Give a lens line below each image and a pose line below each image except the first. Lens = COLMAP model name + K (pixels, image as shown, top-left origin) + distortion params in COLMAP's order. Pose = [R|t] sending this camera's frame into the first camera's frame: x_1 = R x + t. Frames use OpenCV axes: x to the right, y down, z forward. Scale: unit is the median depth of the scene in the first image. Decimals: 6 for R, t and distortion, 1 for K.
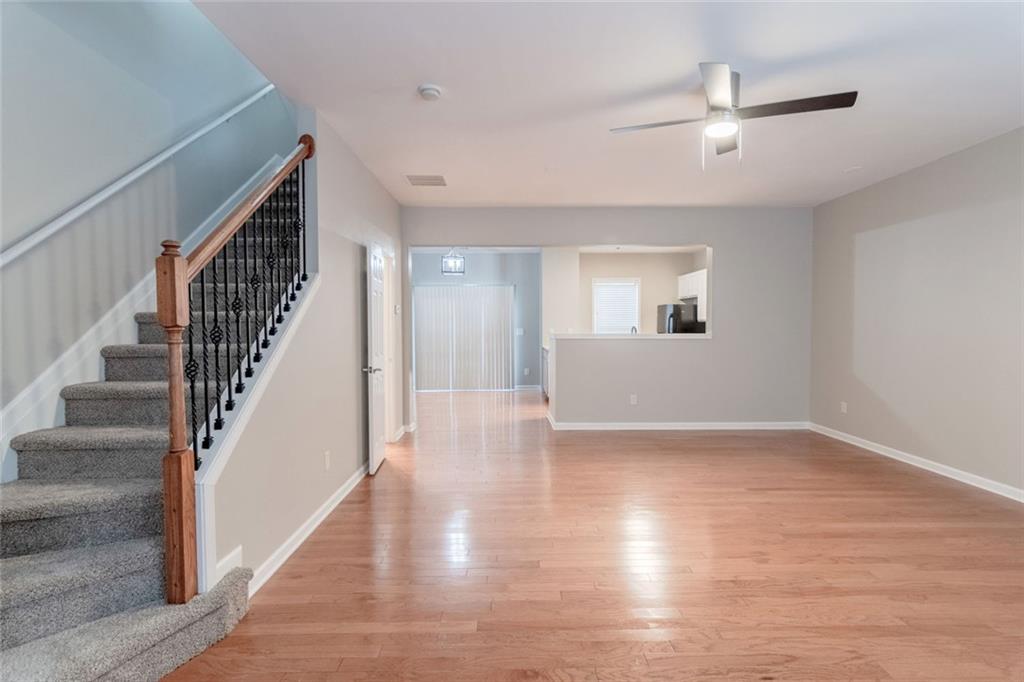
lens RADIAL K [[489.4, 0, 511.6], [0, 489.4, 339.1], [0, 0, 1]] dist [0.000117, 0.002187]
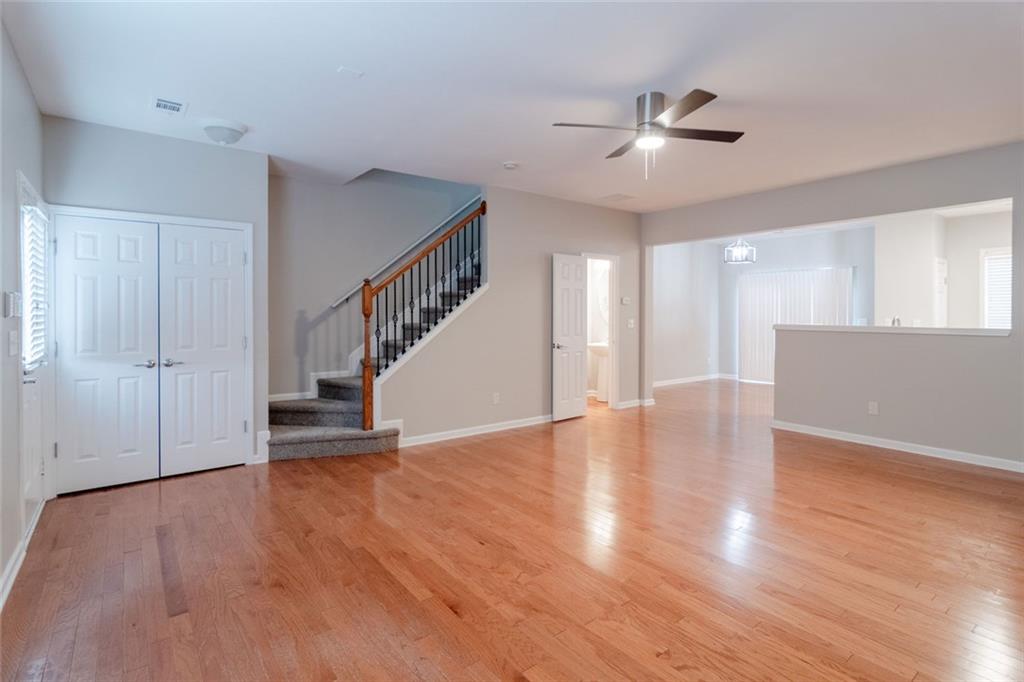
lens RADIAL K [[489.4, 0, 506.6], [0, 489.4, 312.6], [0, 0, 1]] dist [0.000117, 0.002187]
pose [[0.605123, 0.004559, -0.796119, 0.591543], [-0.026948, 0.999528, -0.014759, -0.005945], [0.795676, 0.030385, 0.604961, 0.033006]]
